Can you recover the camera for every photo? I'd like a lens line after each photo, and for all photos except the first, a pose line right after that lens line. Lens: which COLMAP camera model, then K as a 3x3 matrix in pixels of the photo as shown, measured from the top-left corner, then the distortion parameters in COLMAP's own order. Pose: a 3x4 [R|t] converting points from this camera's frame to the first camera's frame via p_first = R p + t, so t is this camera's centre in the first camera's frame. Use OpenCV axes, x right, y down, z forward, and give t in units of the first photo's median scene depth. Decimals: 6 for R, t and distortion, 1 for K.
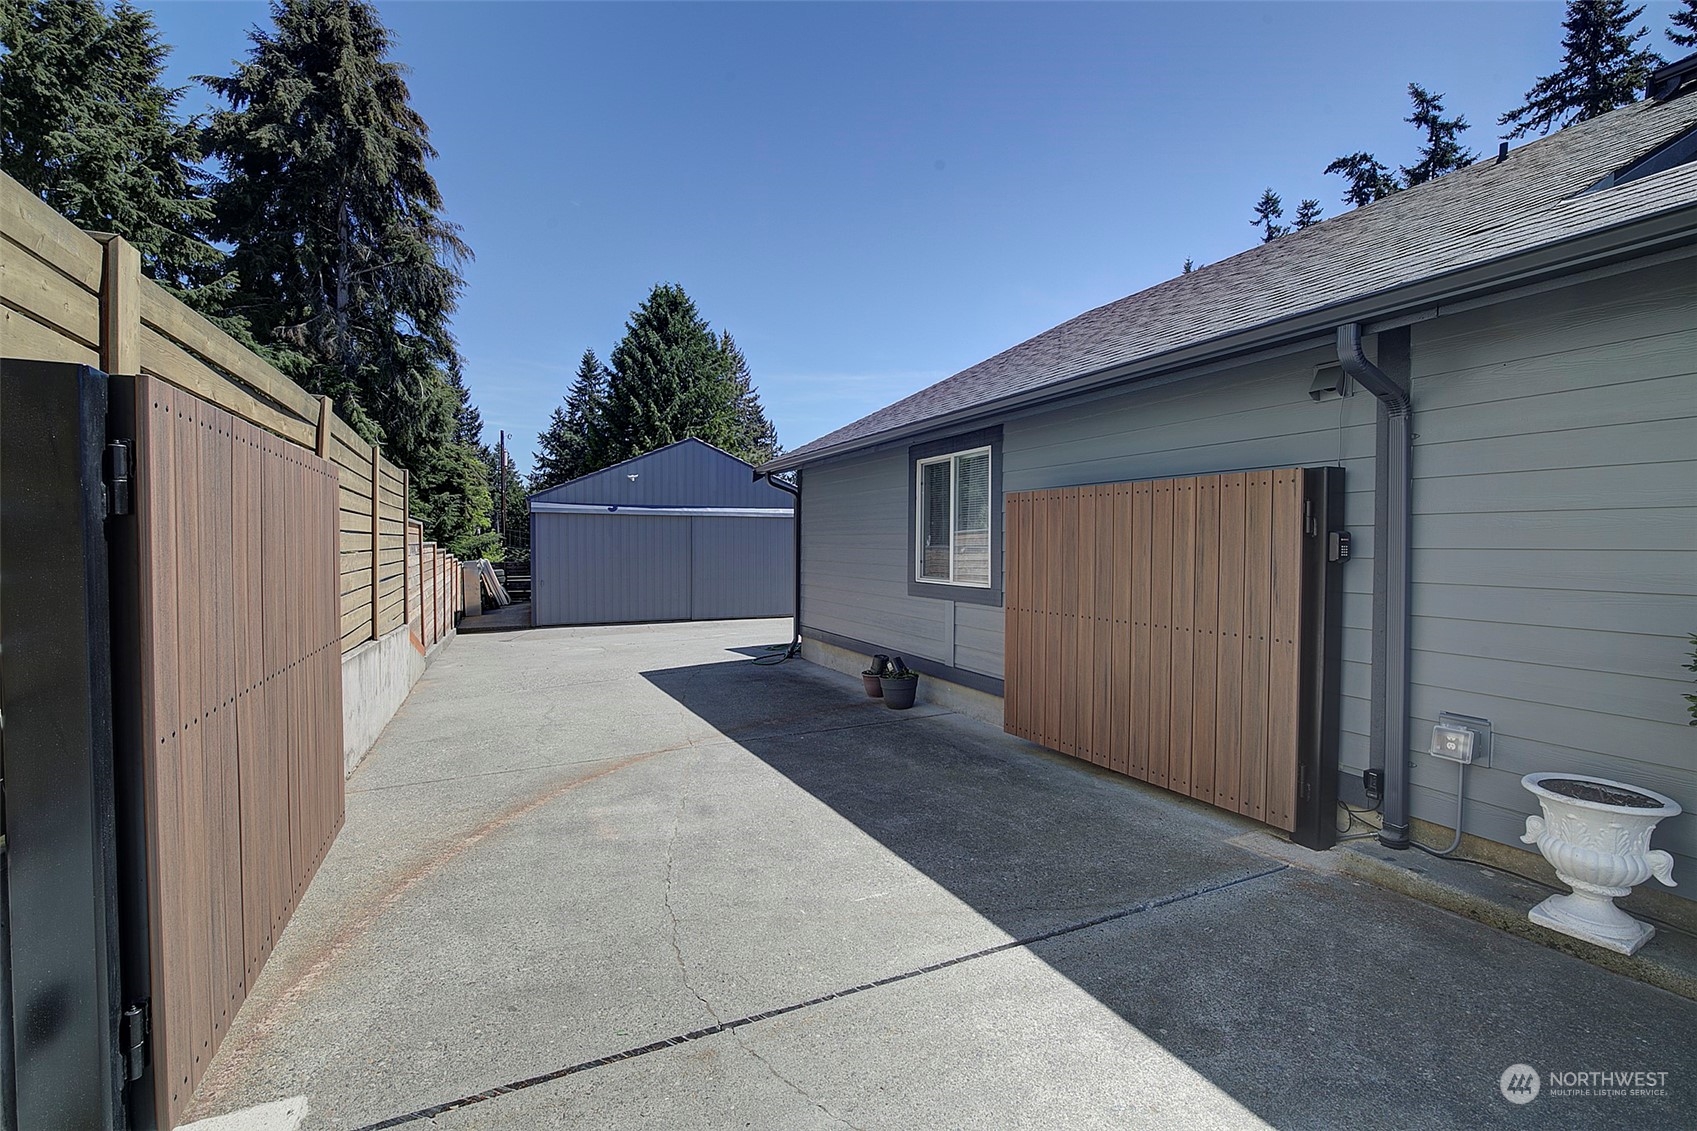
lens RADIAL K [[717.0, 0, 857.2], [0, 717.0, 573.0], [0, 0, 1]] dist [-0.014221, 0.003068]
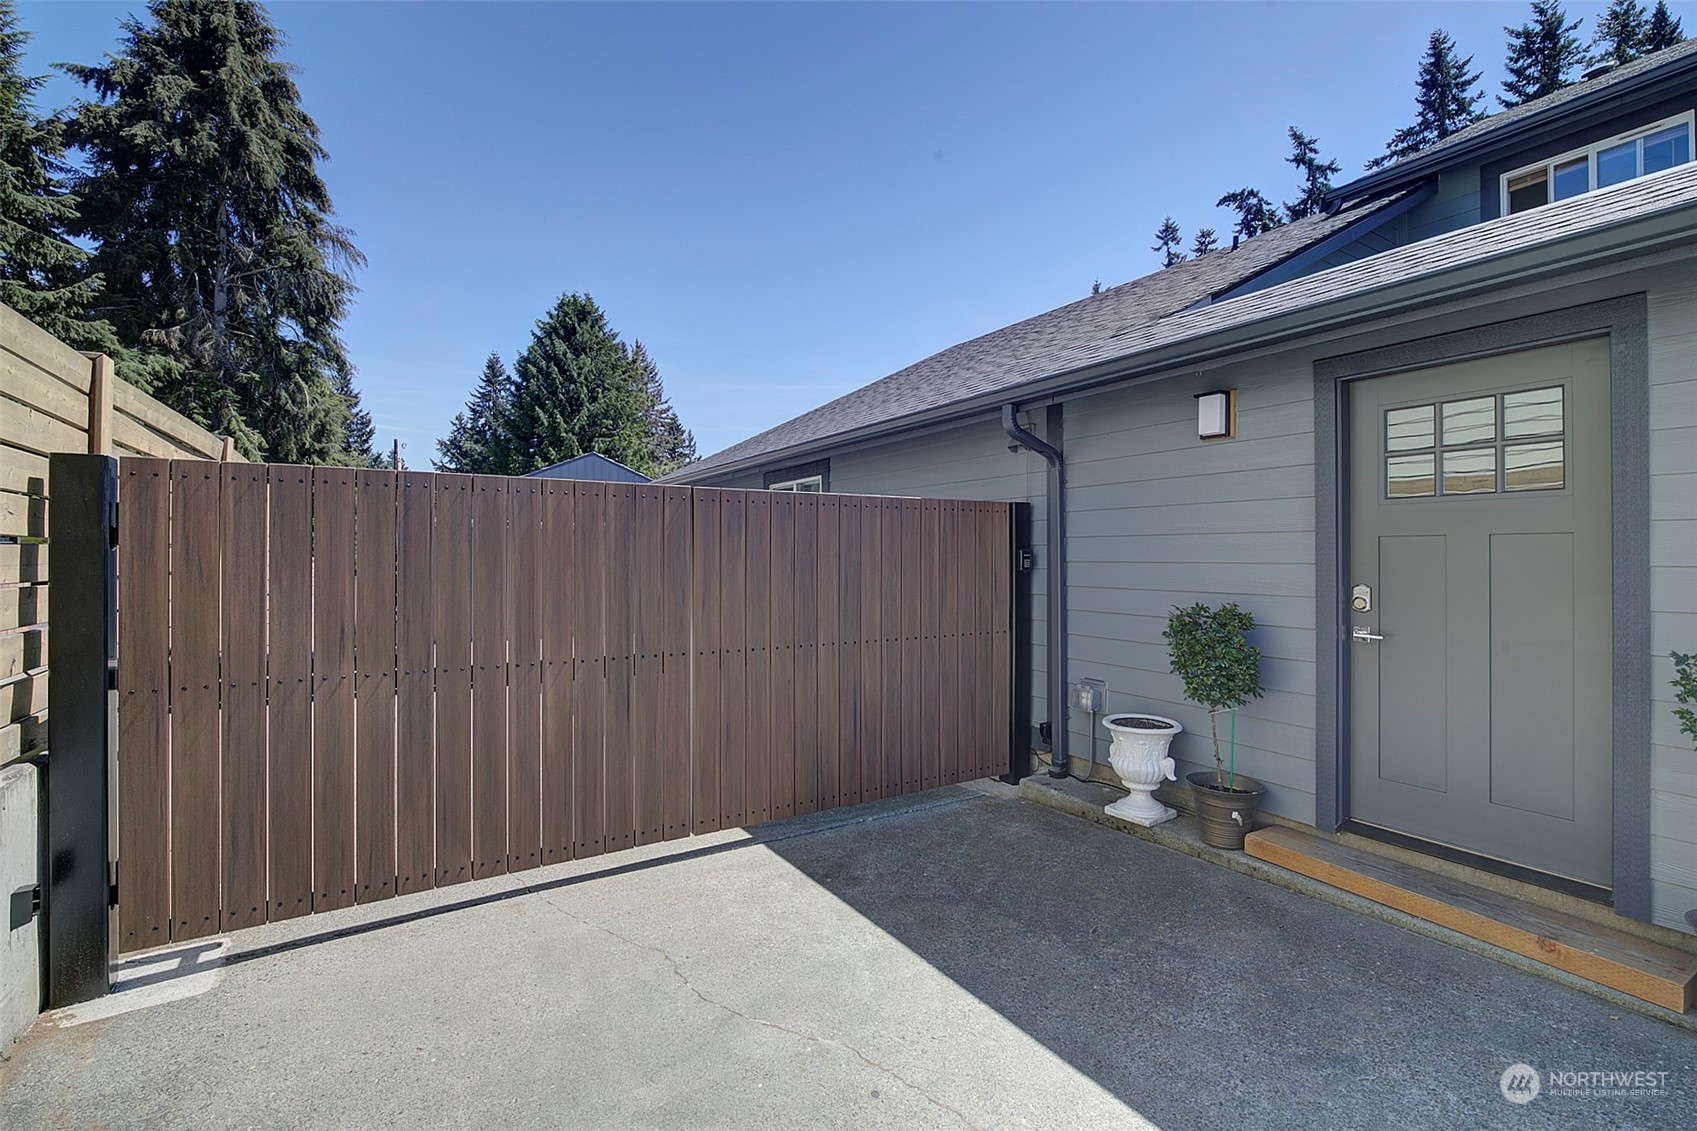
lens RADIAL K [[737.2, 0, 852.9], [0, 737.2, 558.2], [0, 0, 1]] dist [-0.009998, 0.001192]
pose [[0.995328, -0.003795, 0.096479, 0.022073], [0.007484, 0.999253, -0.037909, 0.001064], [-0.096263, 0.038454, 0.994613, -0.039709]]
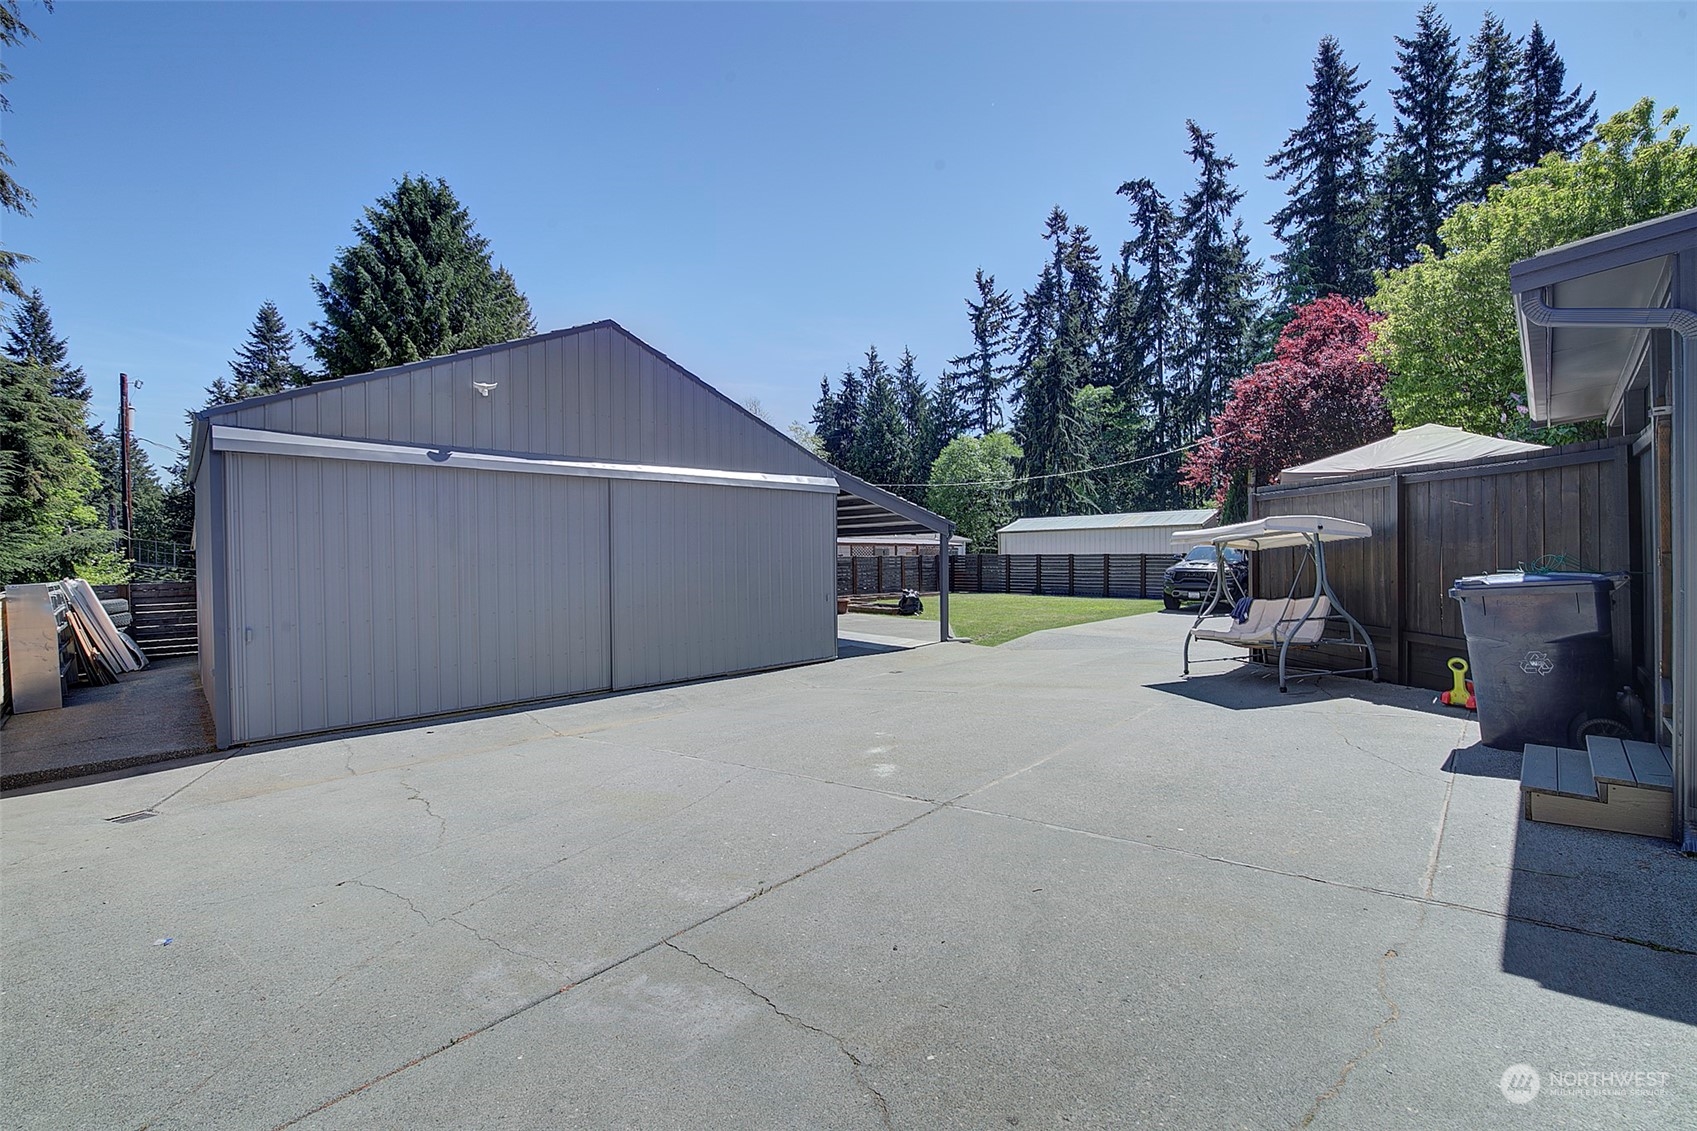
lens RADIAL K [[713.3, 0, 848.5], [0, 713.3, 565.5], [0, 0, 1]] dist [-0.007158, 0.001032]
pose [[0.944766, -0.018949, 0.327199, -0.164932], [0.026433, 0.999481, -0.018440, -0.004917], [-0.326679, 0.026070, 0.944776, 0.337253]]
